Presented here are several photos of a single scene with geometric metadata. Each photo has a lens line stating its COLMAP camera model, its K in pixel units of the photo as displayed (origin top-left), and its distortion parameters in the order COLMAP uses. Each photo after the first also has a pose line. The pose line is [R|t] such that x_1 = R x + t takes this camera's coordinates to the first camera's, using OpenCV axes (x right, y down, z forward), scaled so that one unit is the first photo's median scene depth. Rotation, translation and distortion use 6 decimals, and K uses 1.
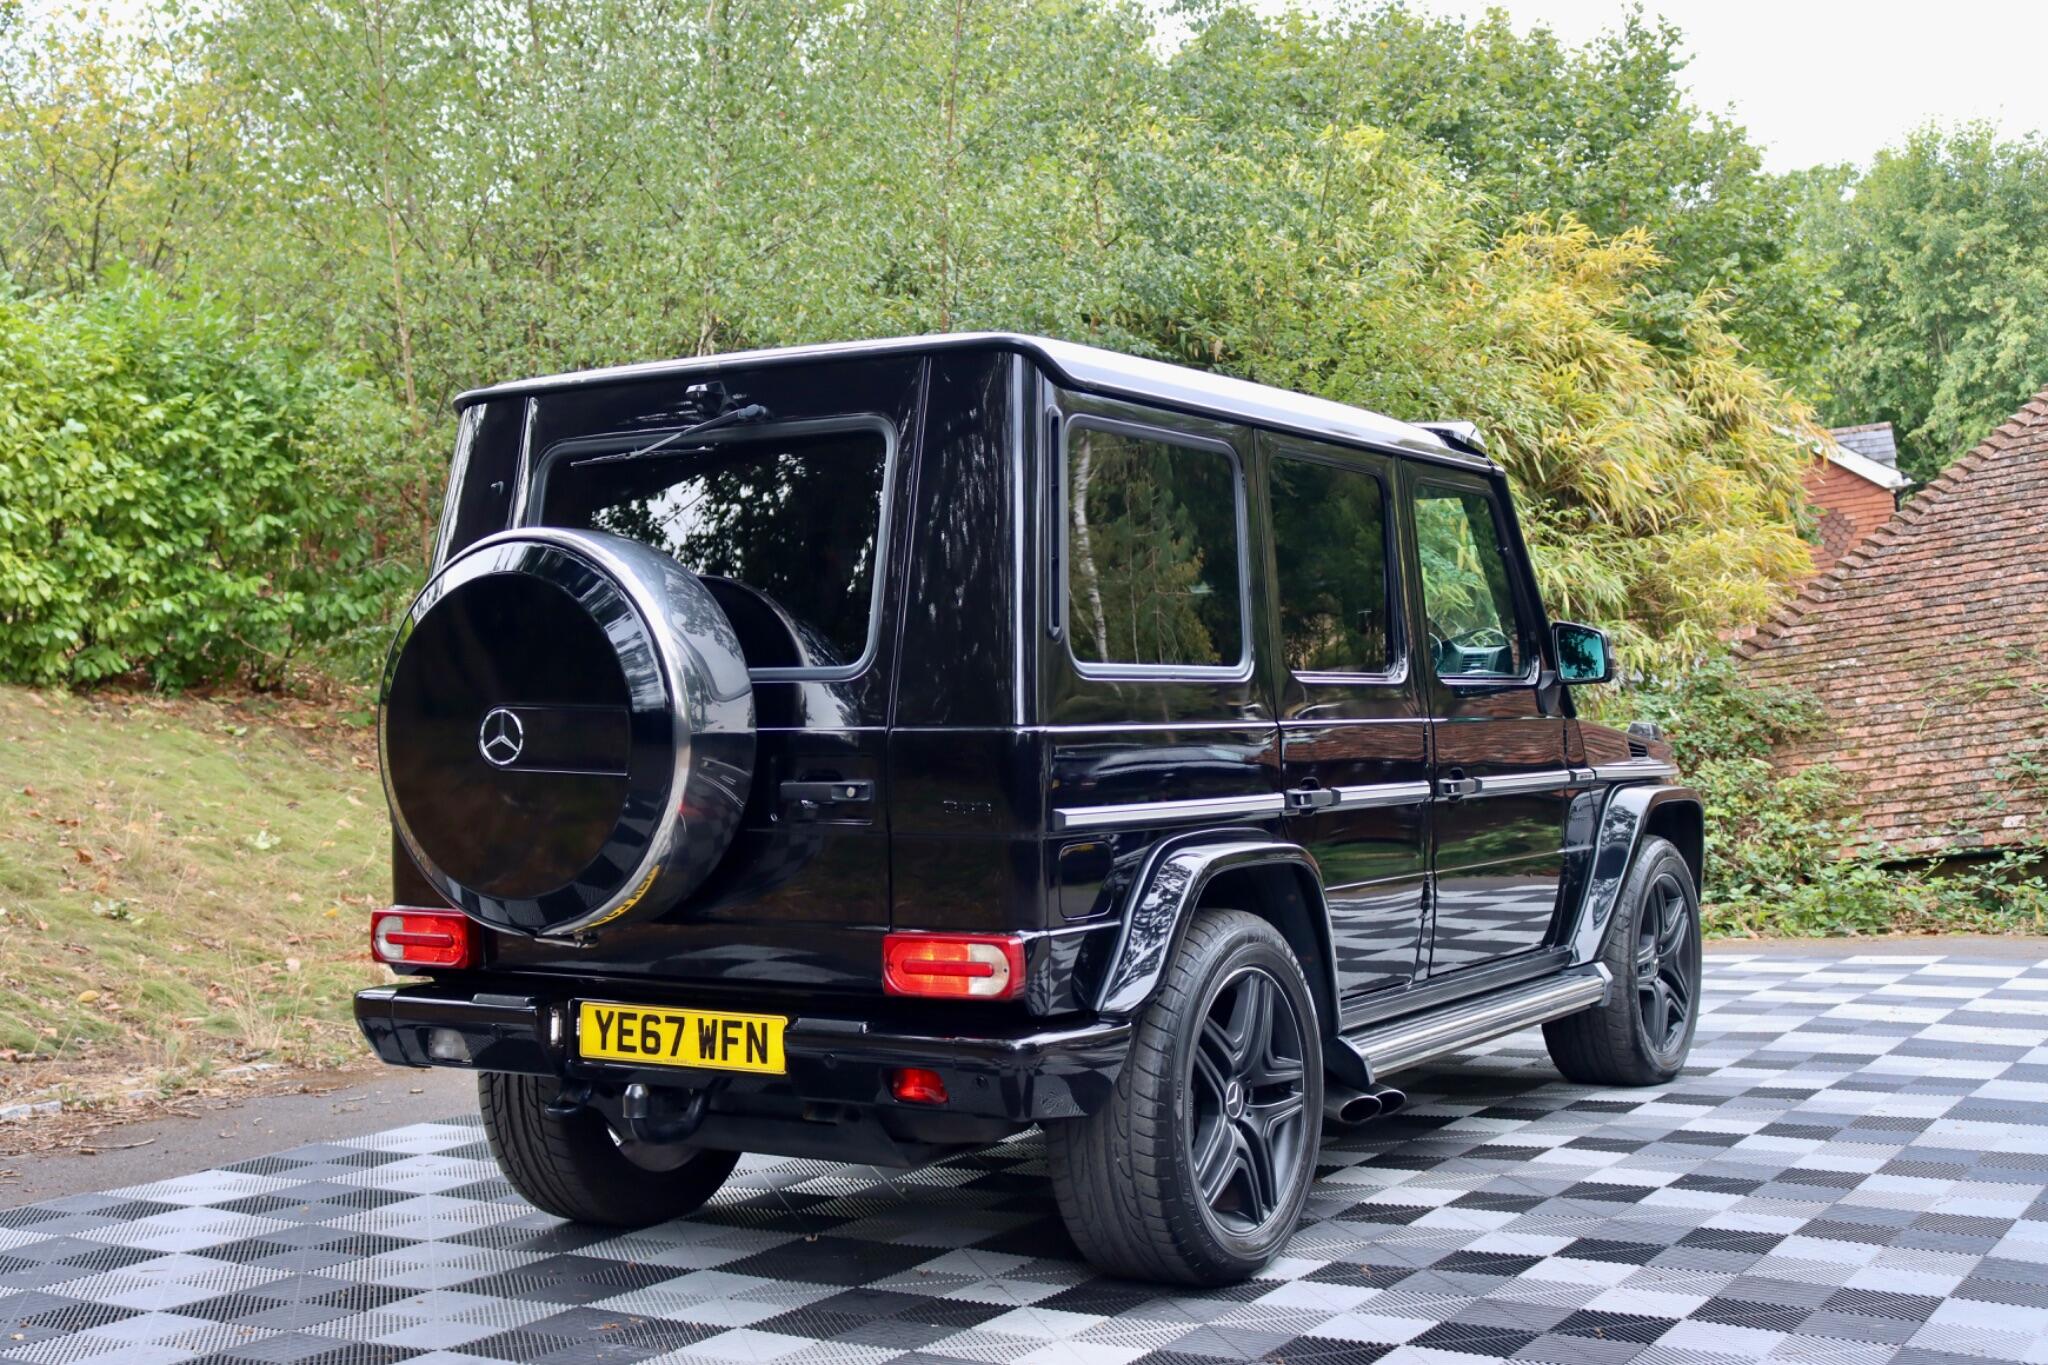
lens RADIAL K [[2503.8, 0, 1012.4], [0, 2503.8, 701.4], [0, 0, 1]] dist [-0.099783, 0.090783]
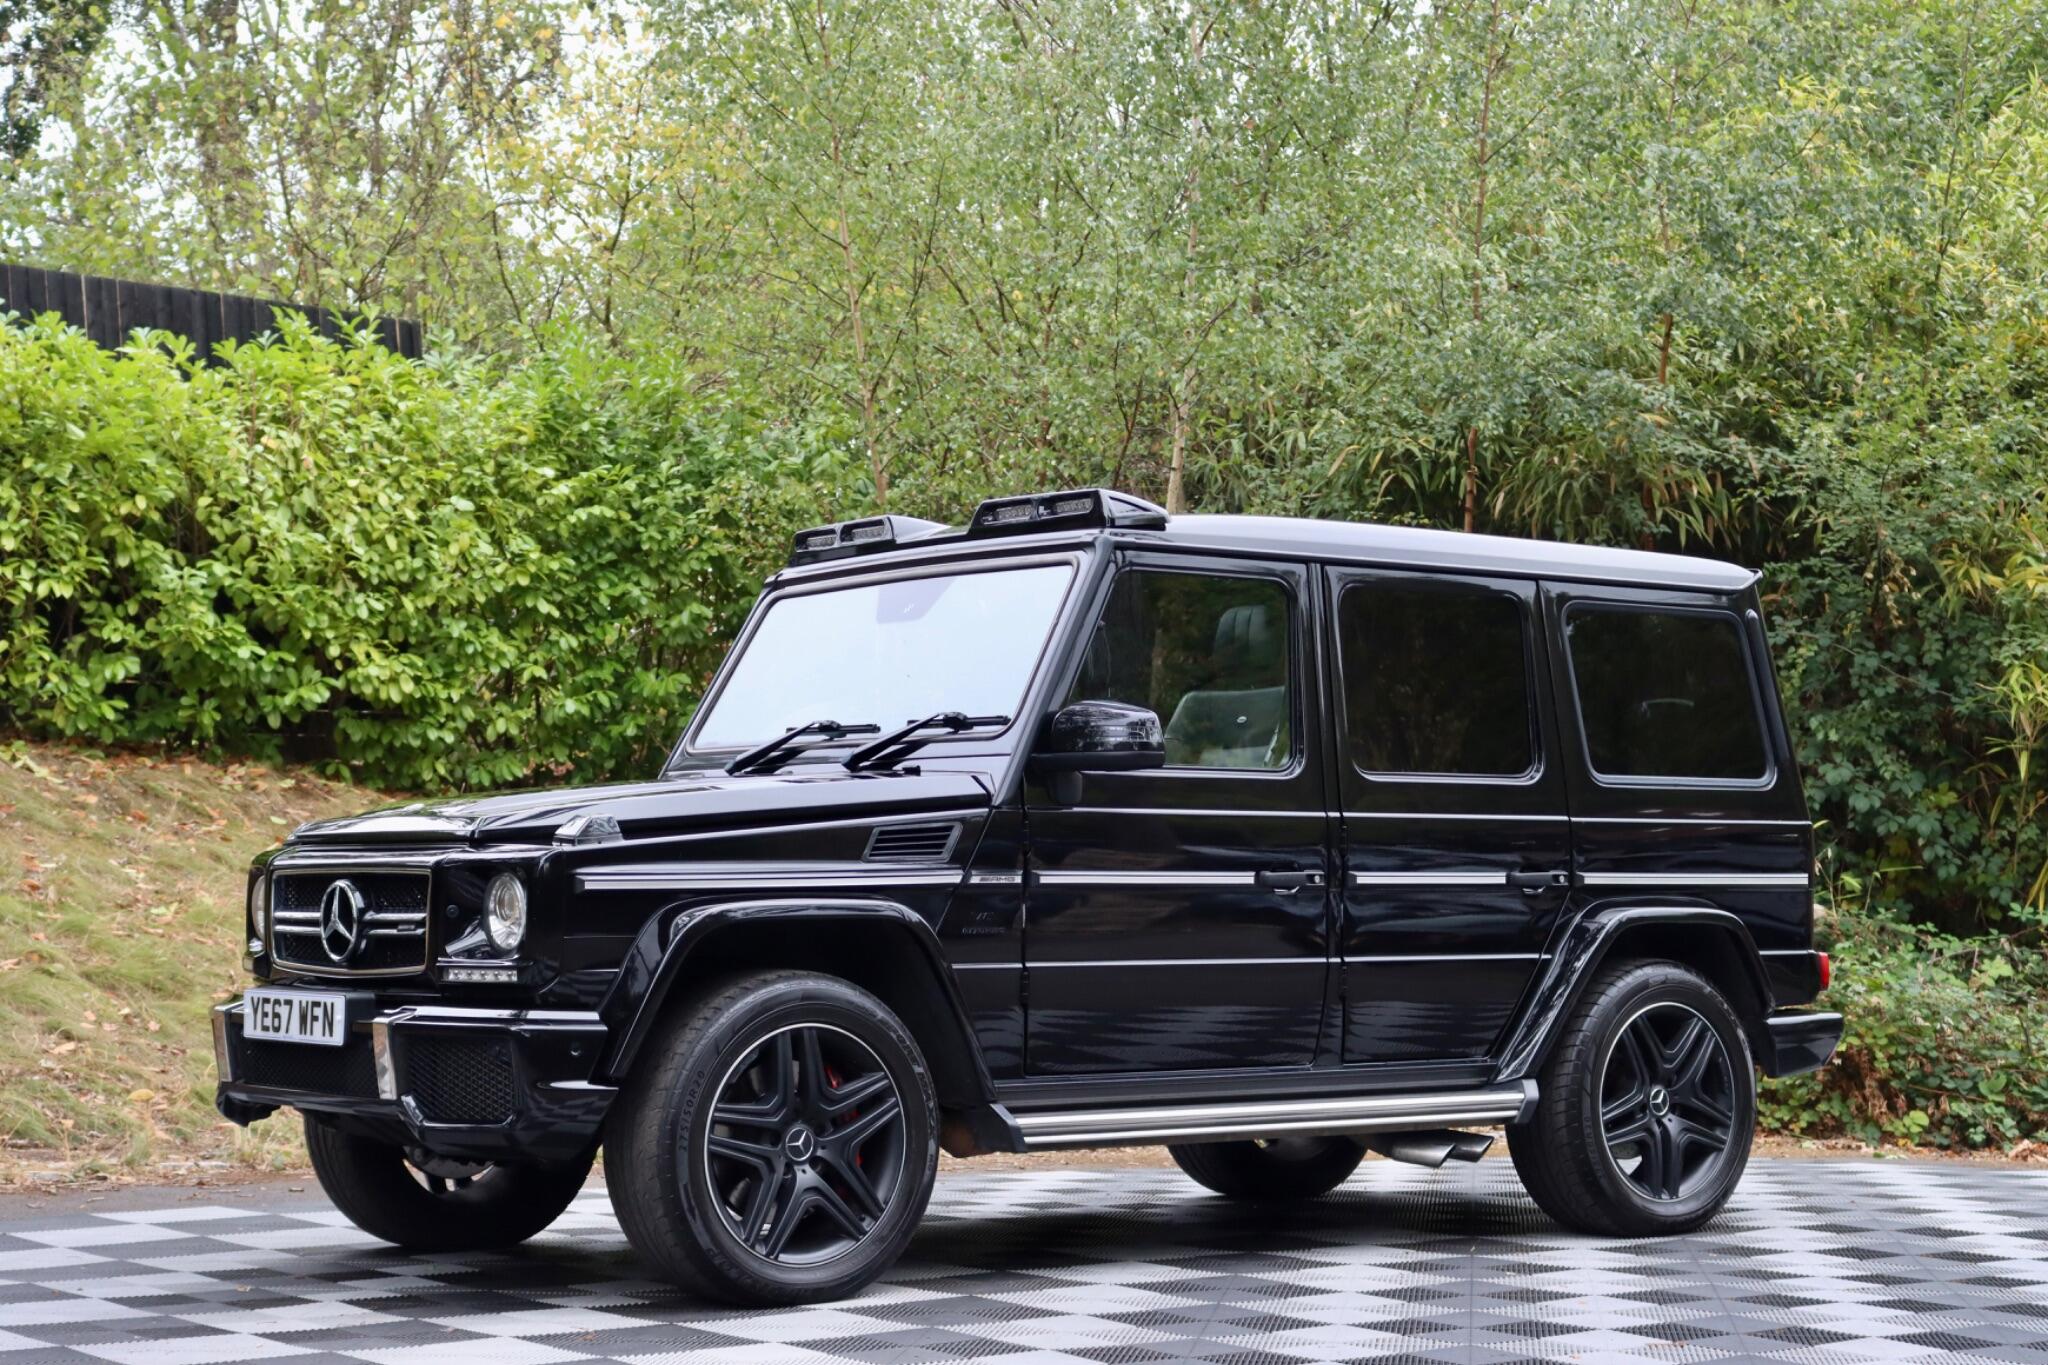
lens RADIAL K [[3426.8, 0, 1025.1], [0, 3426.8, 684.8], [0, 0, 1]] dist [-0.048179, 0.114200]
pose [[0.931173, 0.008056, -0.364488, 0.254520], [-0.027397, 0.998475, -0.047926, 0.007852], [0.363546, 0.054613, 0.929974, -0.074979]]
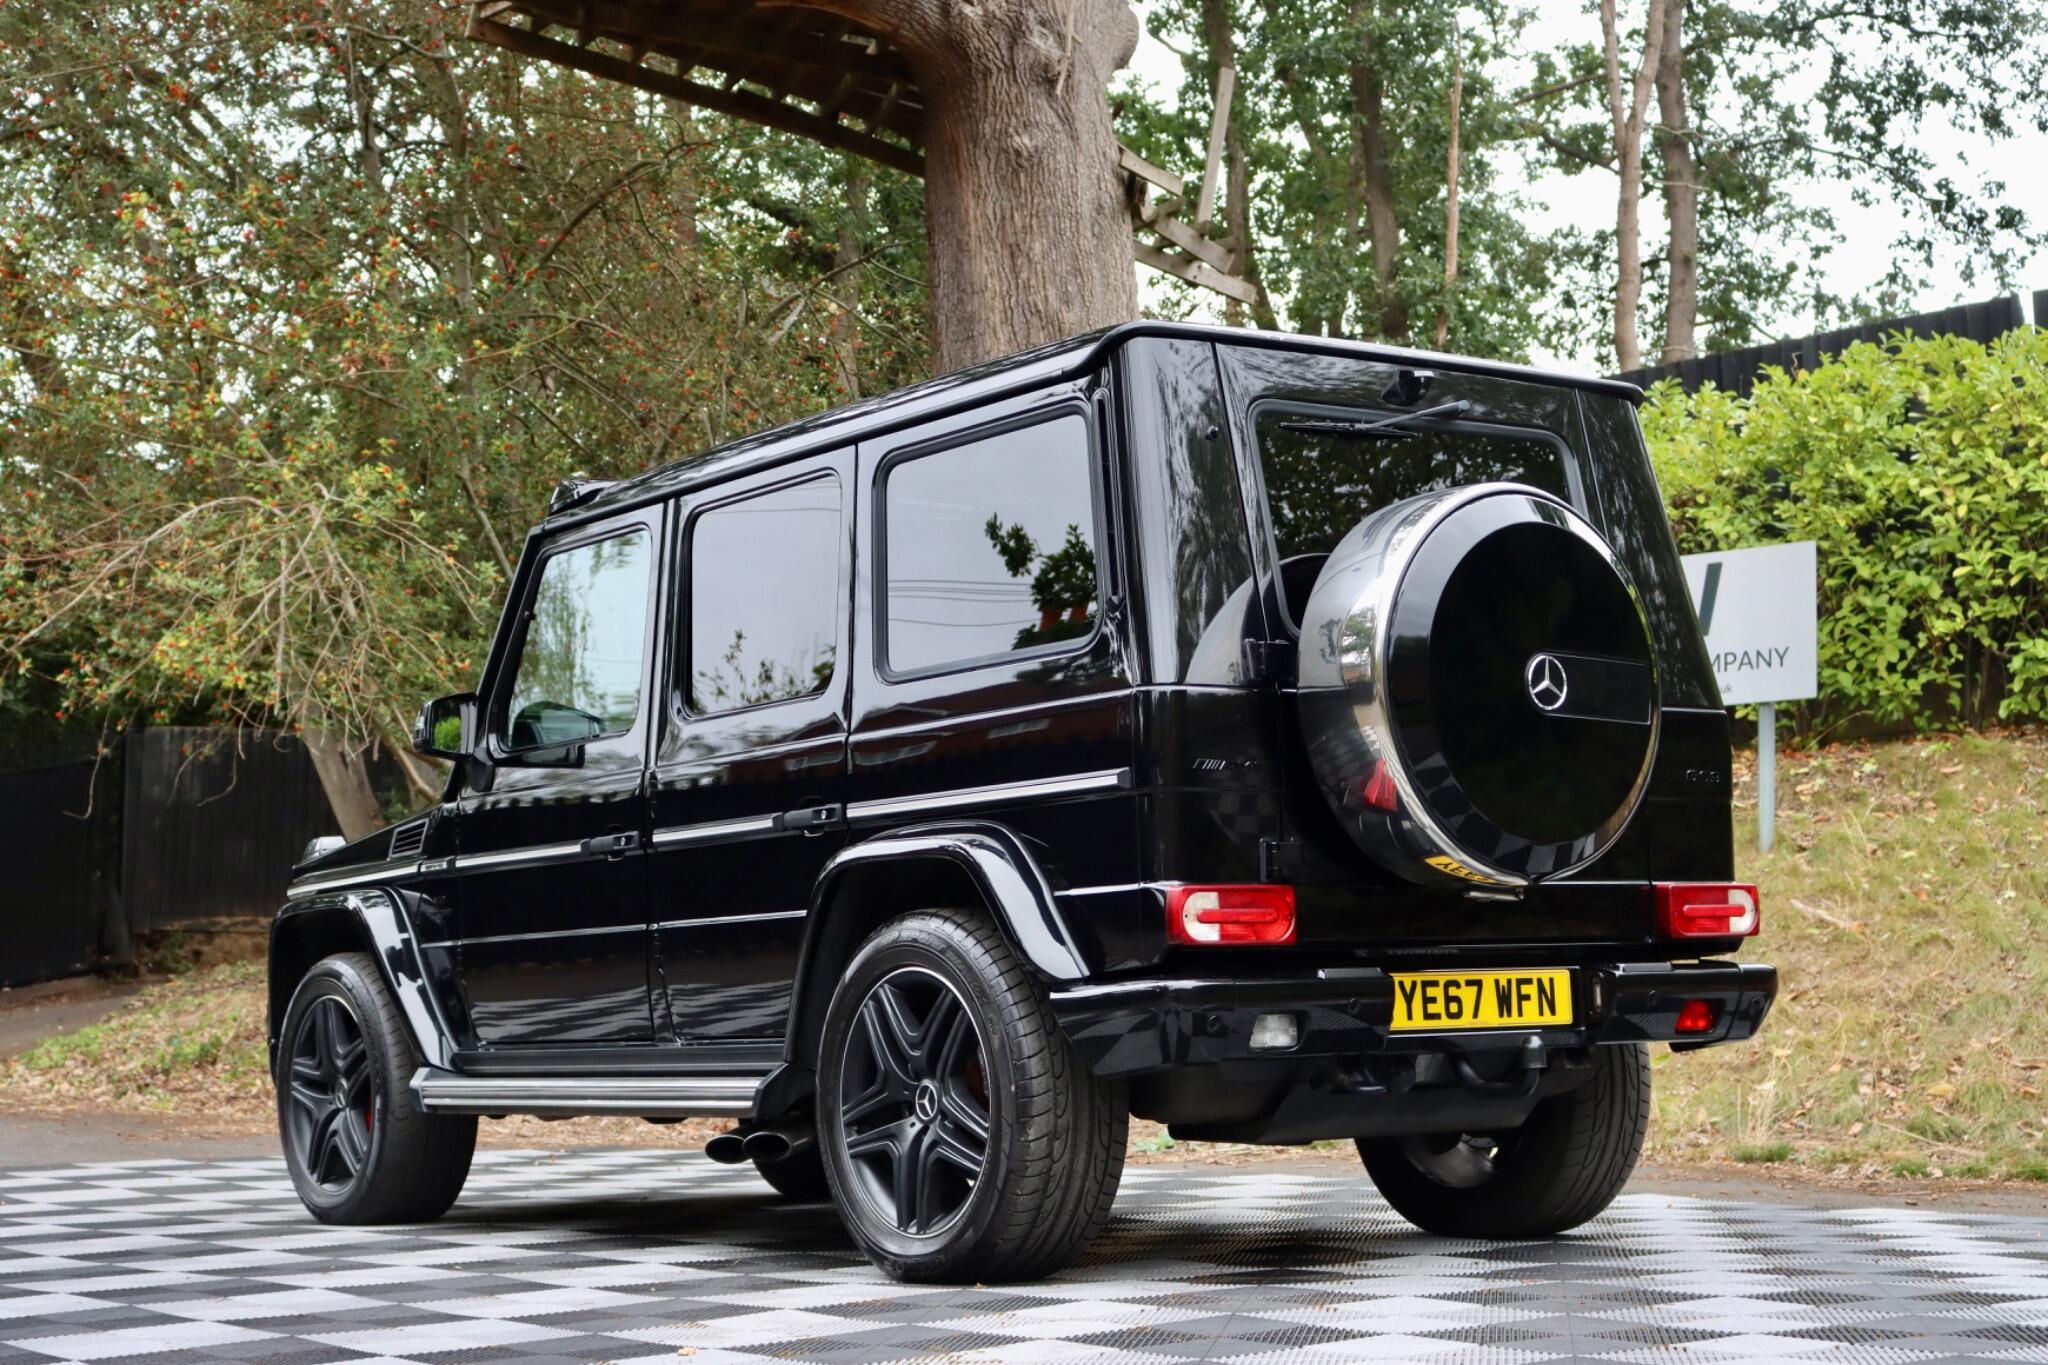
lens RADIAL K [[3188.8, 0, 1008.8], [0, 3188.8, 689.2], [0, 0, 1]] dist [-0.028261, -0.061172]
pose [[-0.384988, -0.055353, -0.921260, 0.508985], [0.041239, 0.996171, -0.077087, 0.027251], [0.922000, -0.067670, -0.381231, 0.667664]]
